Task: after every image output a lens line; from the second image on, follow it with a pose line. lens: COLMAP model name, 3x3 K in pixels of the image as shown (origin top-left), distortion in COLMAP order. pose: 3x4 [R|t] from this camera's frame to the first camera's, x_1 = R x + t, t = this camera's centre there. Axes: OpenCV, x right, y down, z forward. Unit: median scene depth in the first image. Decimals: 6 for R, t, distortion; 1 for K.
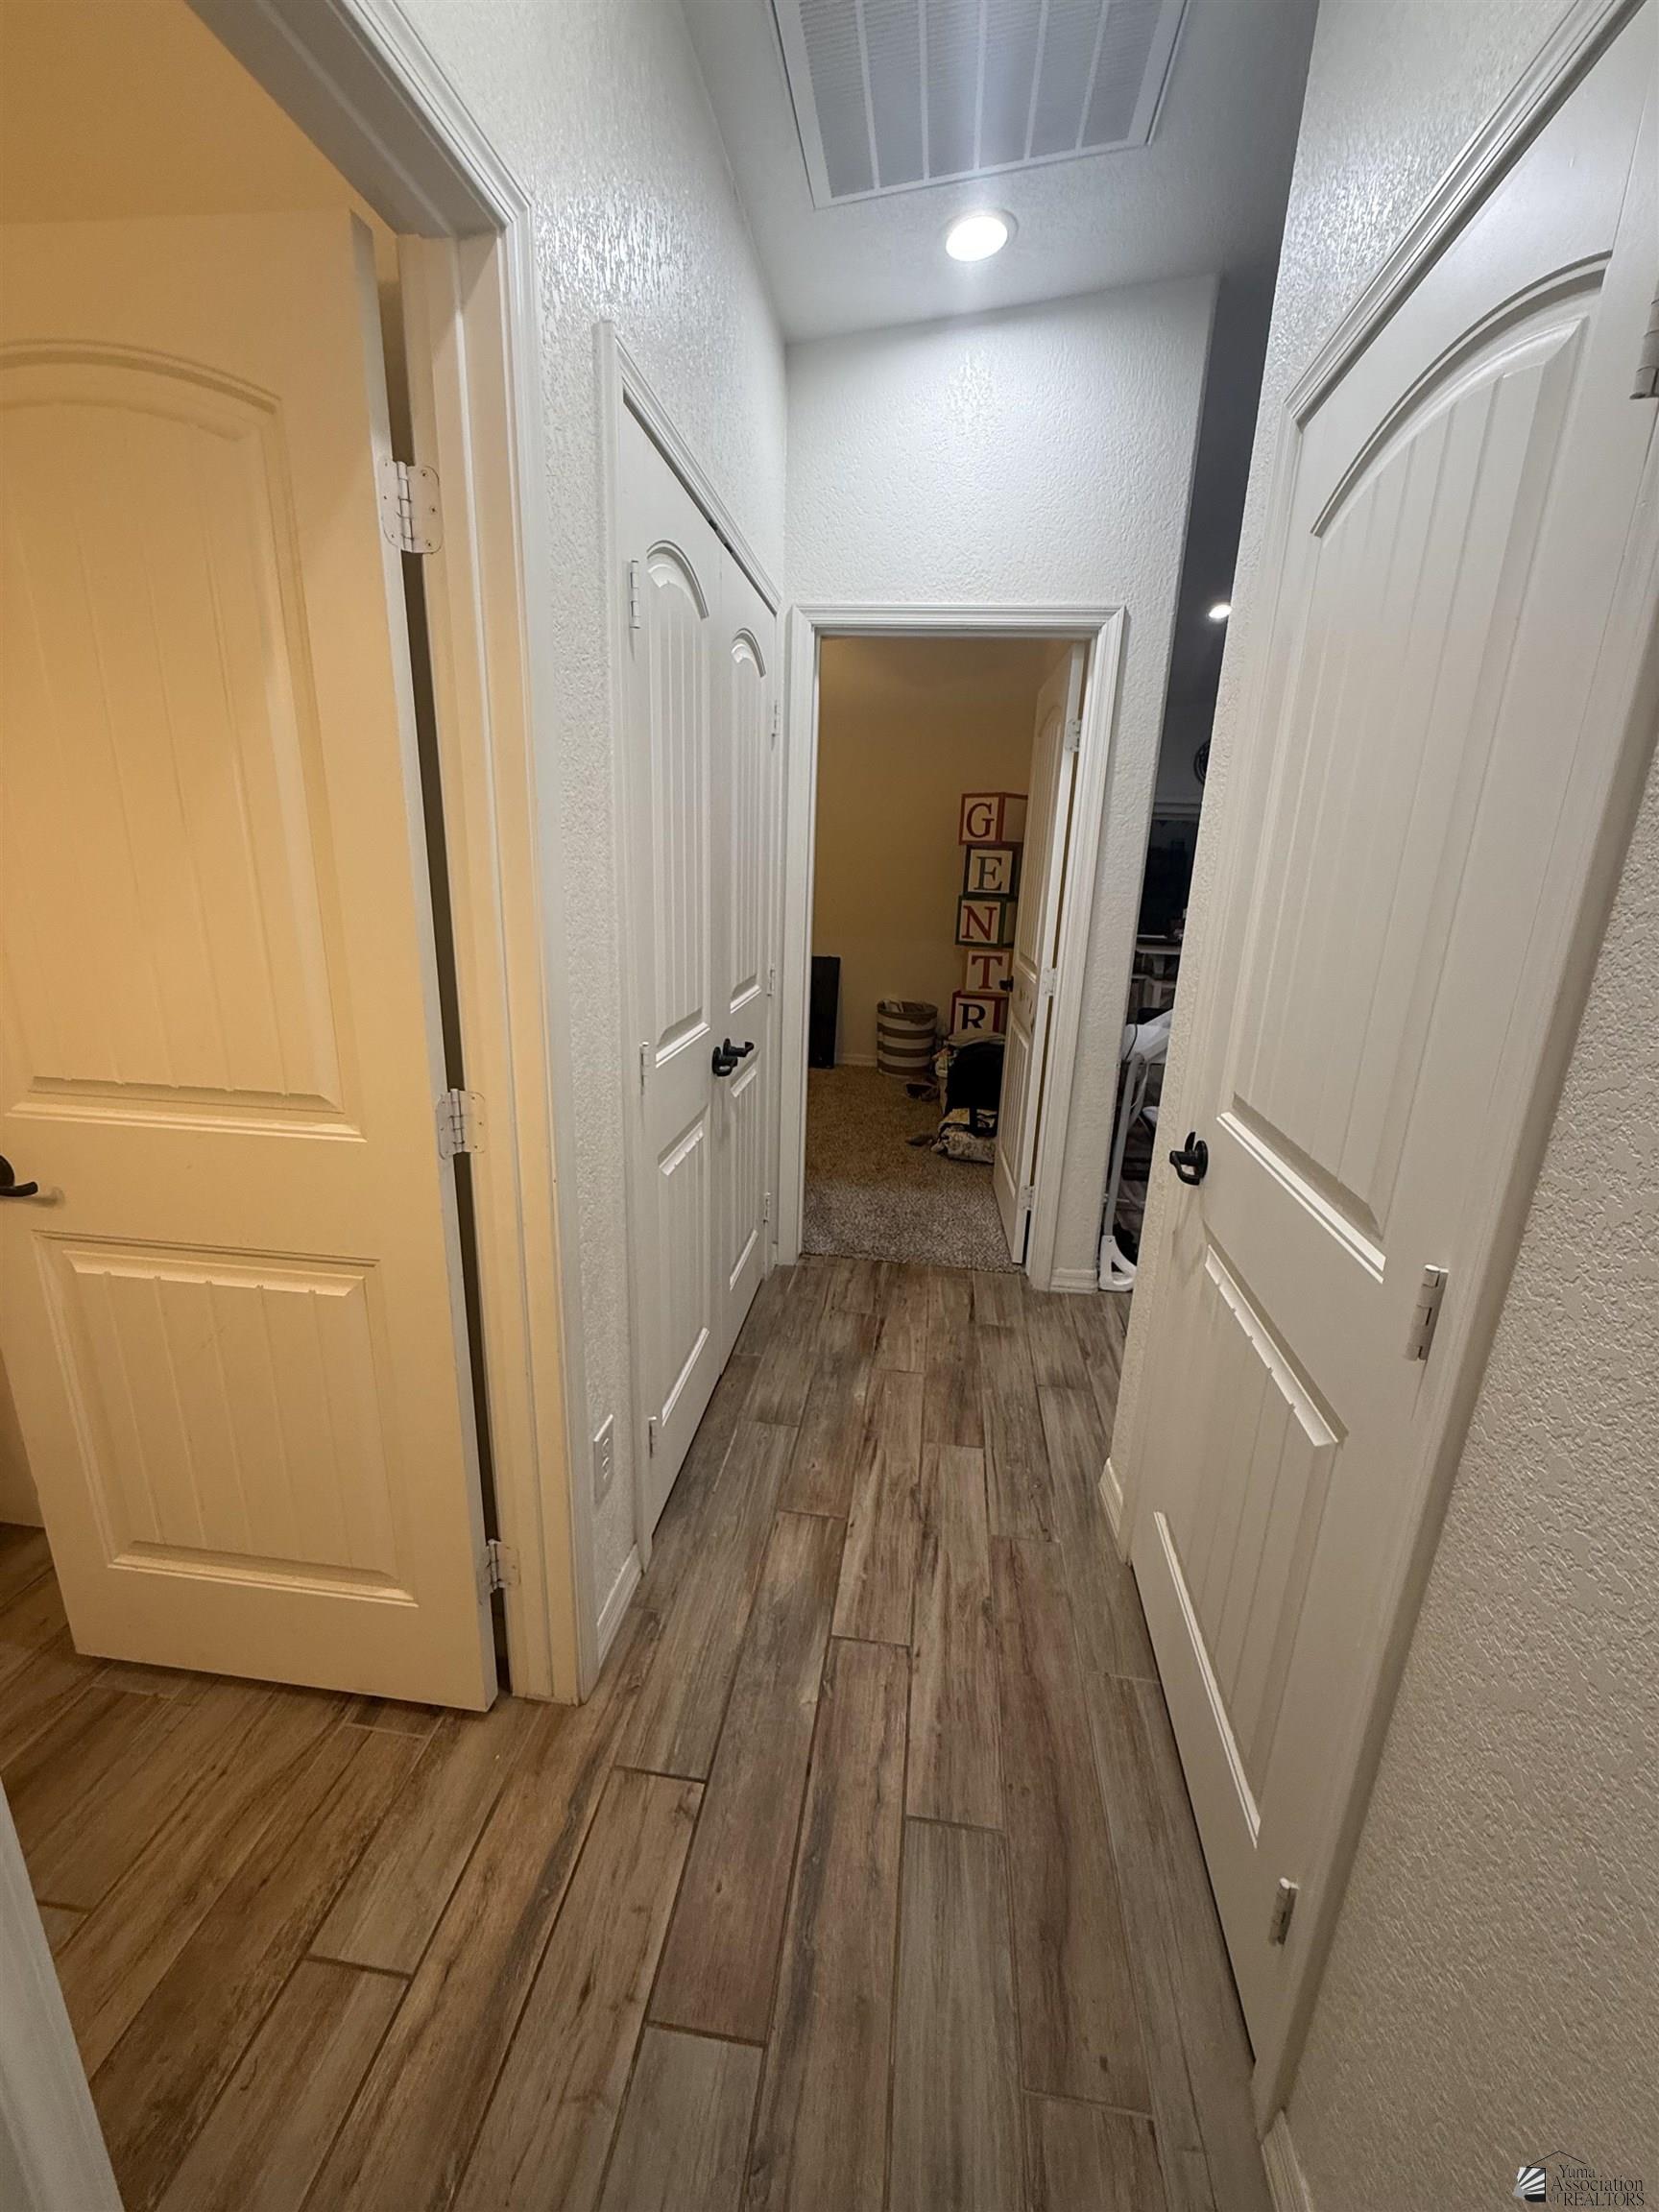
lens RADIAL K [[883.7, 0, 828.6], [0, 883.7, 1098.1], [0, 0, 1]] dist [-0.000687, 0.000520]
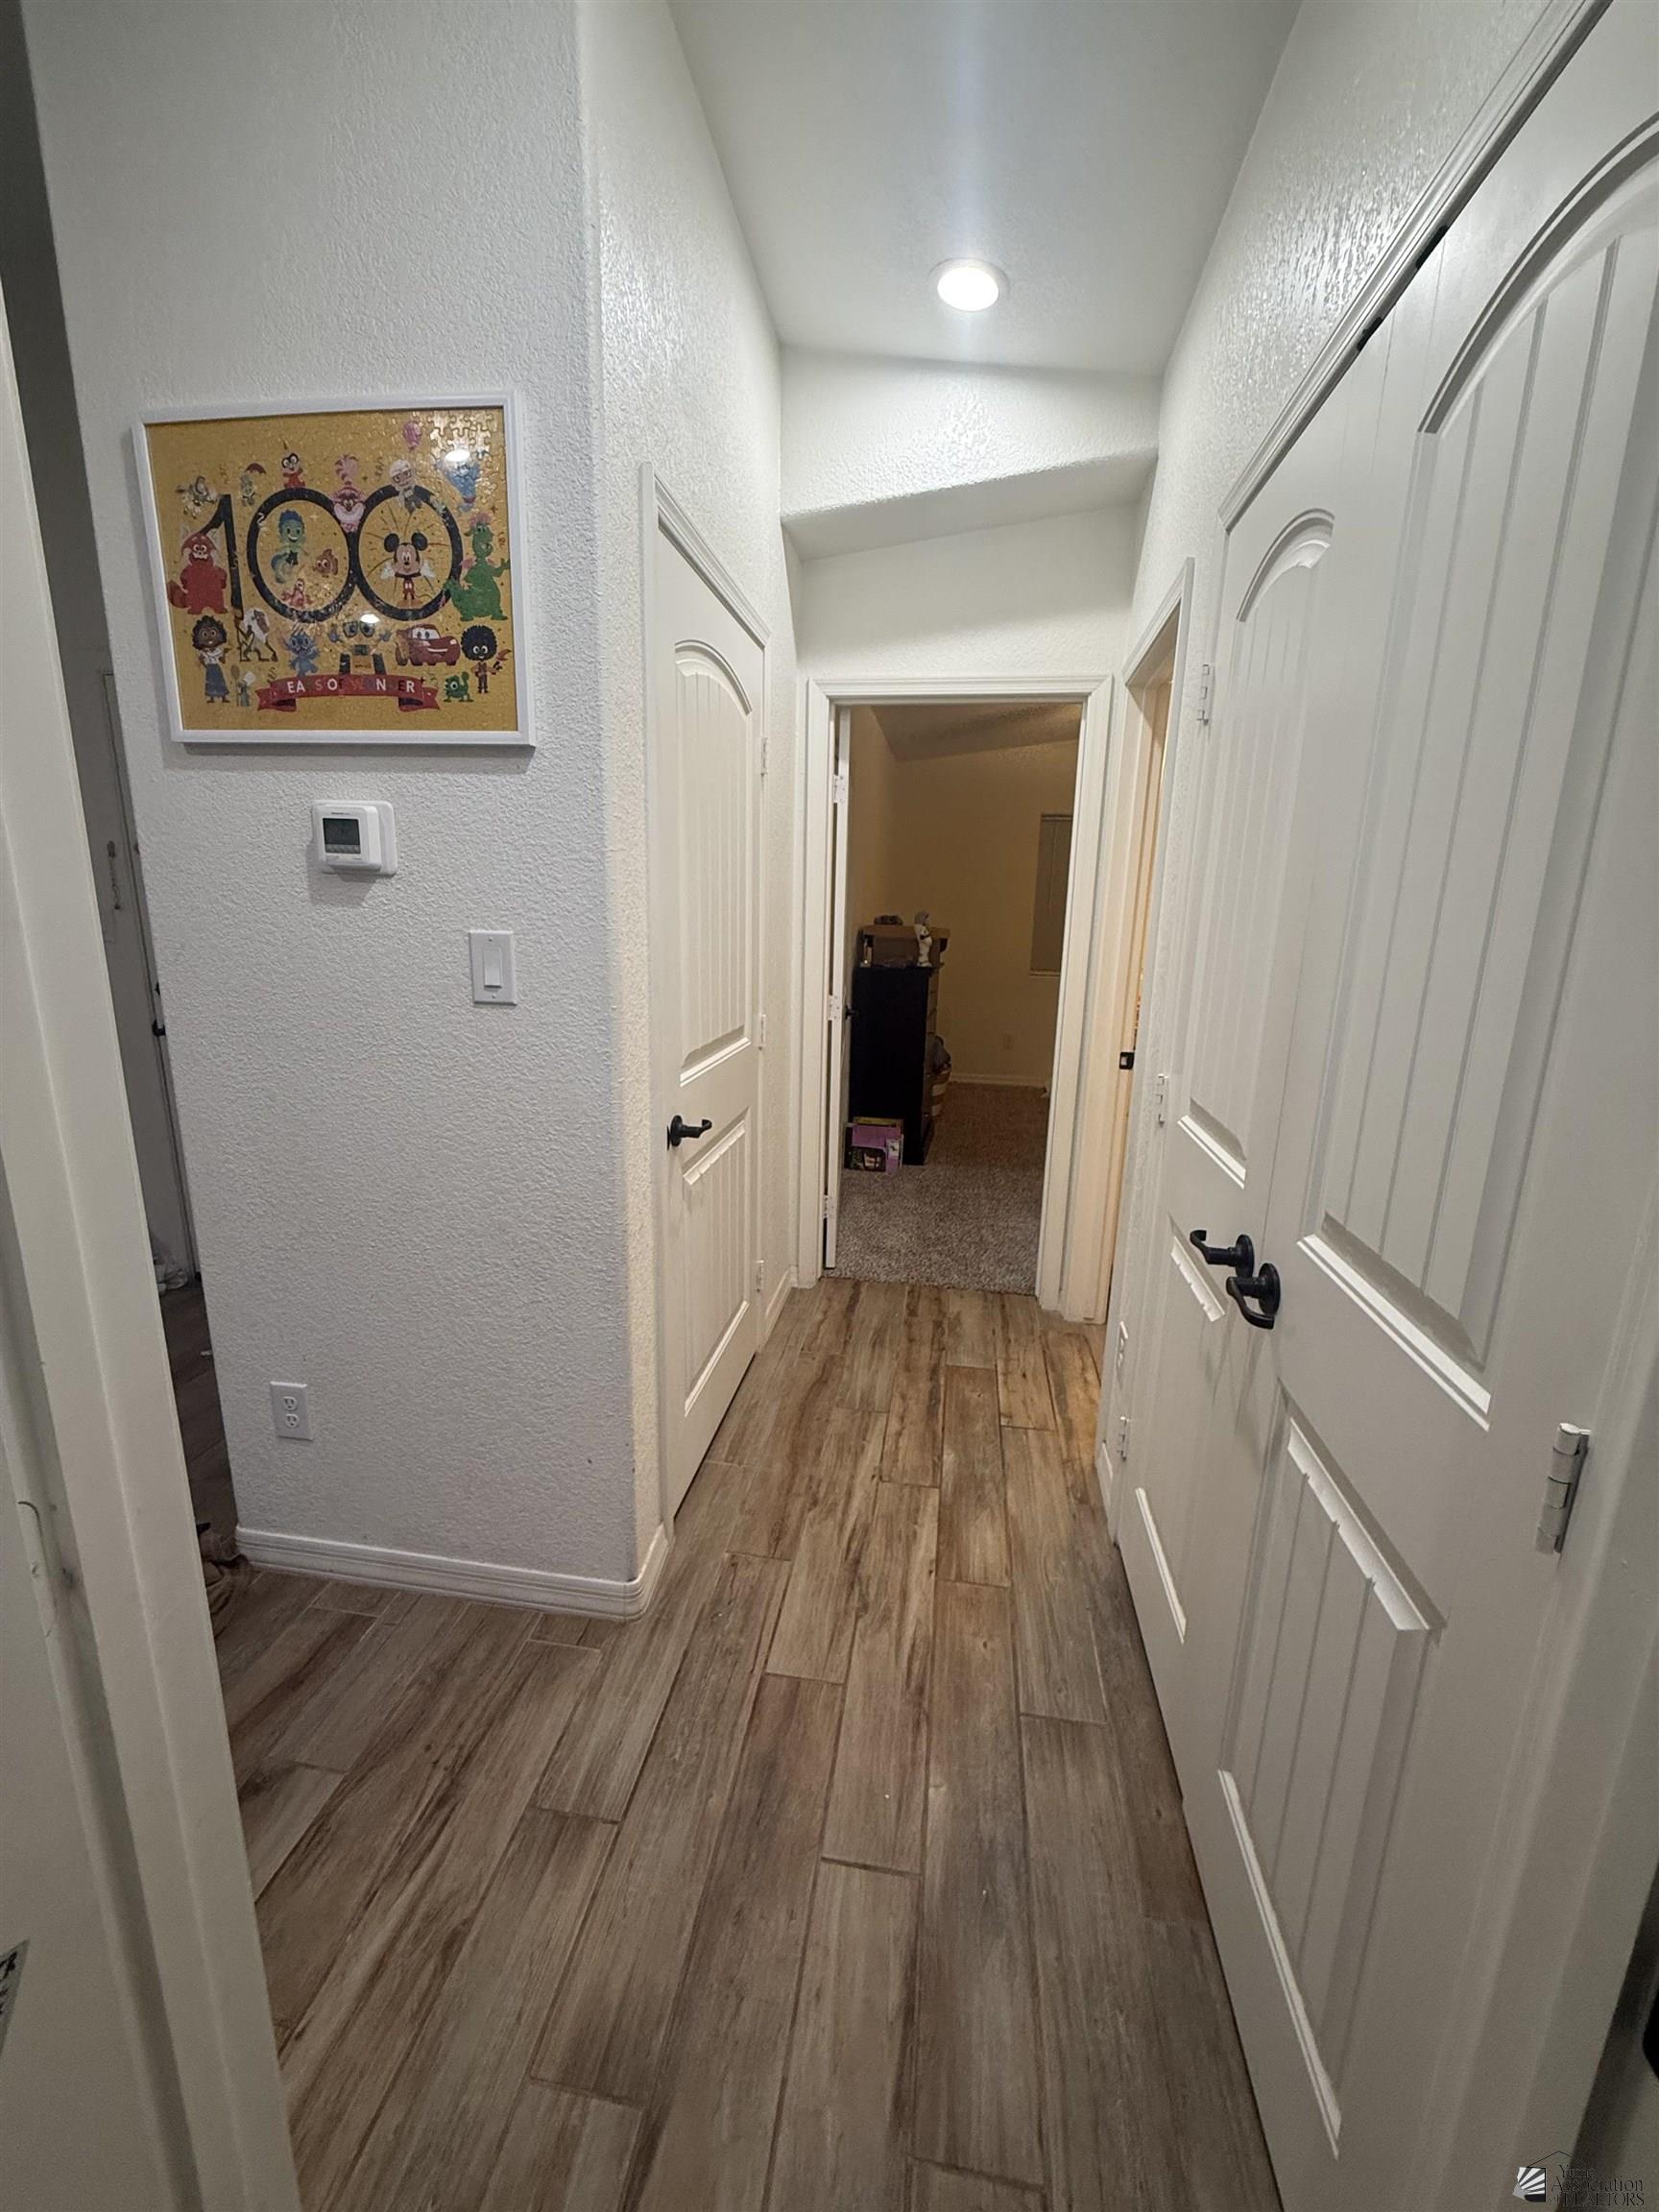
lens RADIAL K [[883.7, 0, 828.6], [0, 883.7, 1098.1], [0, 0, 1]] dist [-0.000687, 0.000520]
pose [[-0.997986, -0.063013, 0.007263, 0.172832], [-0.052143, 0.880199, 0.471732, -0.456955], [-0.036118, 0.470403, -0.881712, 1.692877]]
